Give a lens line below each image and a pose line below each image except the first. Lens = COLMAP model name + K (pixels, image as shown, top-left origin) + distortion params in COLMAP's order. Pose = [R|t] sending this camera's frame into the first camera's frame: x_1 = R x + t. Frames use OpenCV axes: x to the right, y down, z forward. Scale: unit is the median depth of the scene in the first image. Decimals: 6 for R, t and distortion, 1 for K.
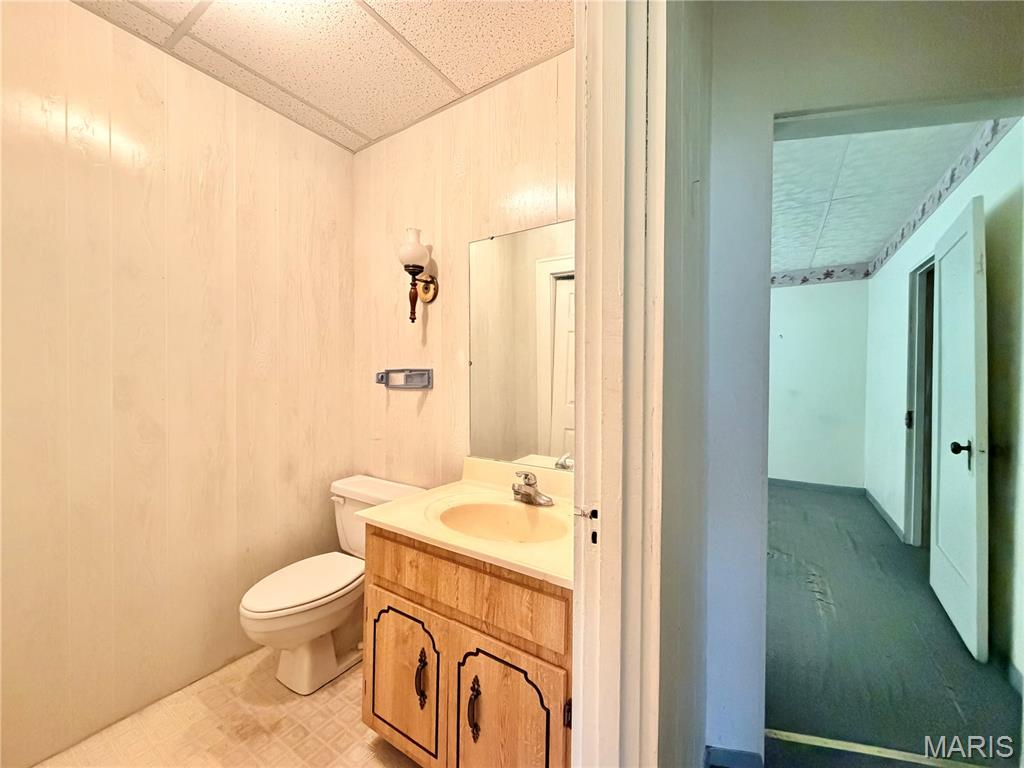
lens RADIAL K [[408.2, 0, 509.3], [0, 408.2, 383.3], [0, 0, 1]] dist [-0.001624, 0.000220]
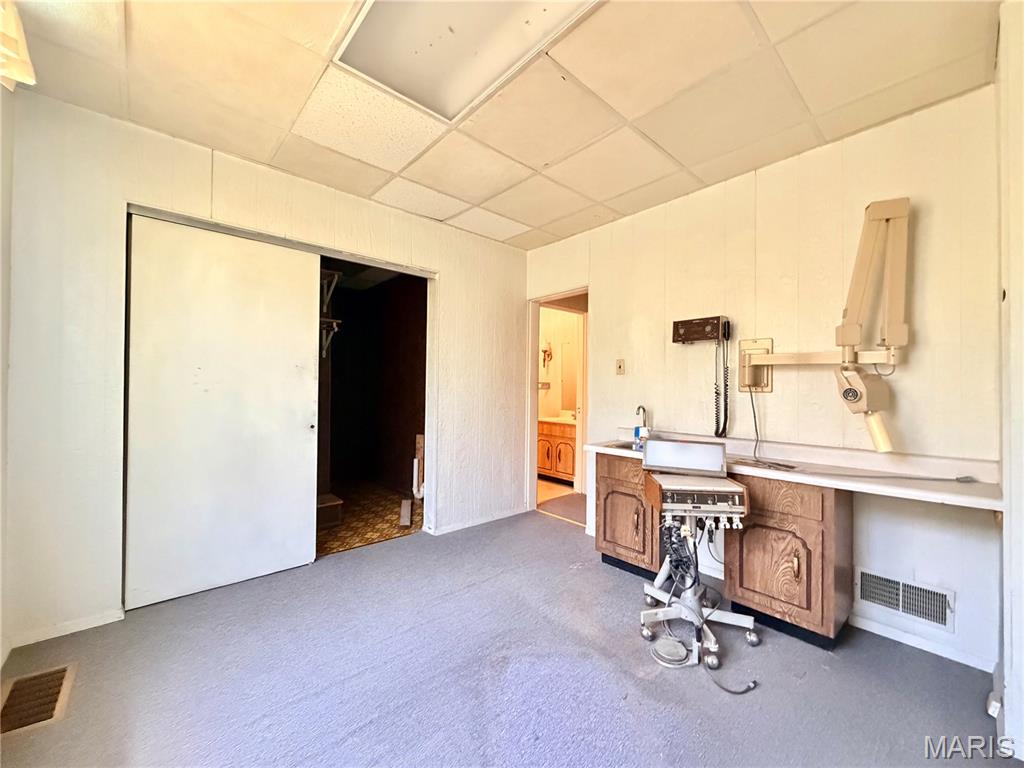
lens RADIAL K [[408.2, 0, 509.3], [0, 408.2, 383.3], [0, 0, 1]] dist [-0.001624, 0.000220]
pose [[0.963232, 0.001278, -0.268668, 0.350204], [-0.008848, 0.999597, -0.026965, 0.057951], [0.268525, 0.028351, 0.962855, -2.099343]]
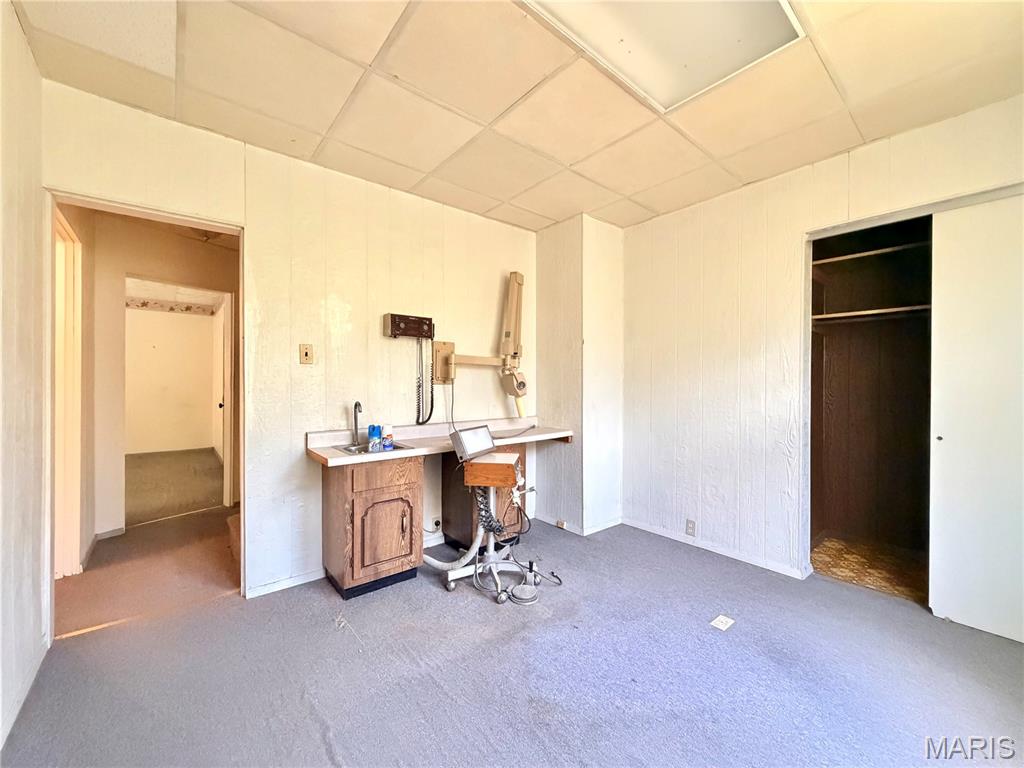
lens RADIAL K [[408.2, 0, 509.3], [0, 408.2, 383.3], [0, 0, 1]] dist [-0.001624, 0.000220]
pose [[0.296830, -0.006936, 0.954905, -0.716502], [0.011305, 0.999929, 0.003749, 0.036410], [-0.954864, 0.009682, 0.296887, -1.361897]]
